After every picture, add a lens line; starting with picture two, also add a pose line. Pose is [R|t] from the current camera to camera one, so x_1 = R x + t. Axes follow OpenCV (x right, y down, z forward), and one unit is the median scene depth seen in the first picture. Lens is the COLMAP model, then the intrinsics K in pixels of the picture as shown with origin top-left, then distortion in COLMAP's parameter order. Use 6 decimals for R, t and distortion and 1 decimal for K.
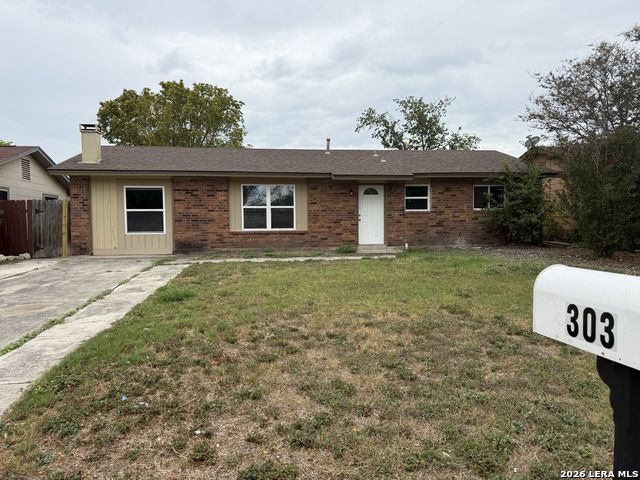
lens RADIAL K [[456.2, 0, 340.1], [0, 456.2, 230.6], [0, 0, 1]] dist [0.049603, -0.061037]
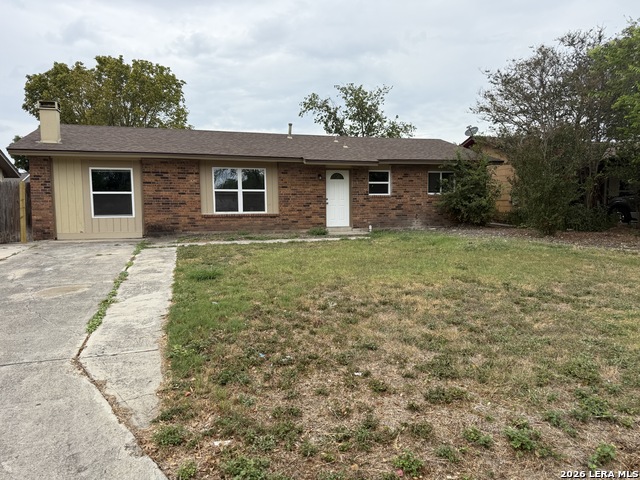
lens RADIAL K [[456.2, 0, 341.4], [0, 456.2, 226.3], [0, 0, 1]] dist [0.049603, -0.061037]
pose [[0.984990, -0.008410, 0.172407, -0.107383], [0.004176, 0.999681, 0.024910, 0.003379], [-0.172562, -0.023816, 0.984711, -0.034368]]
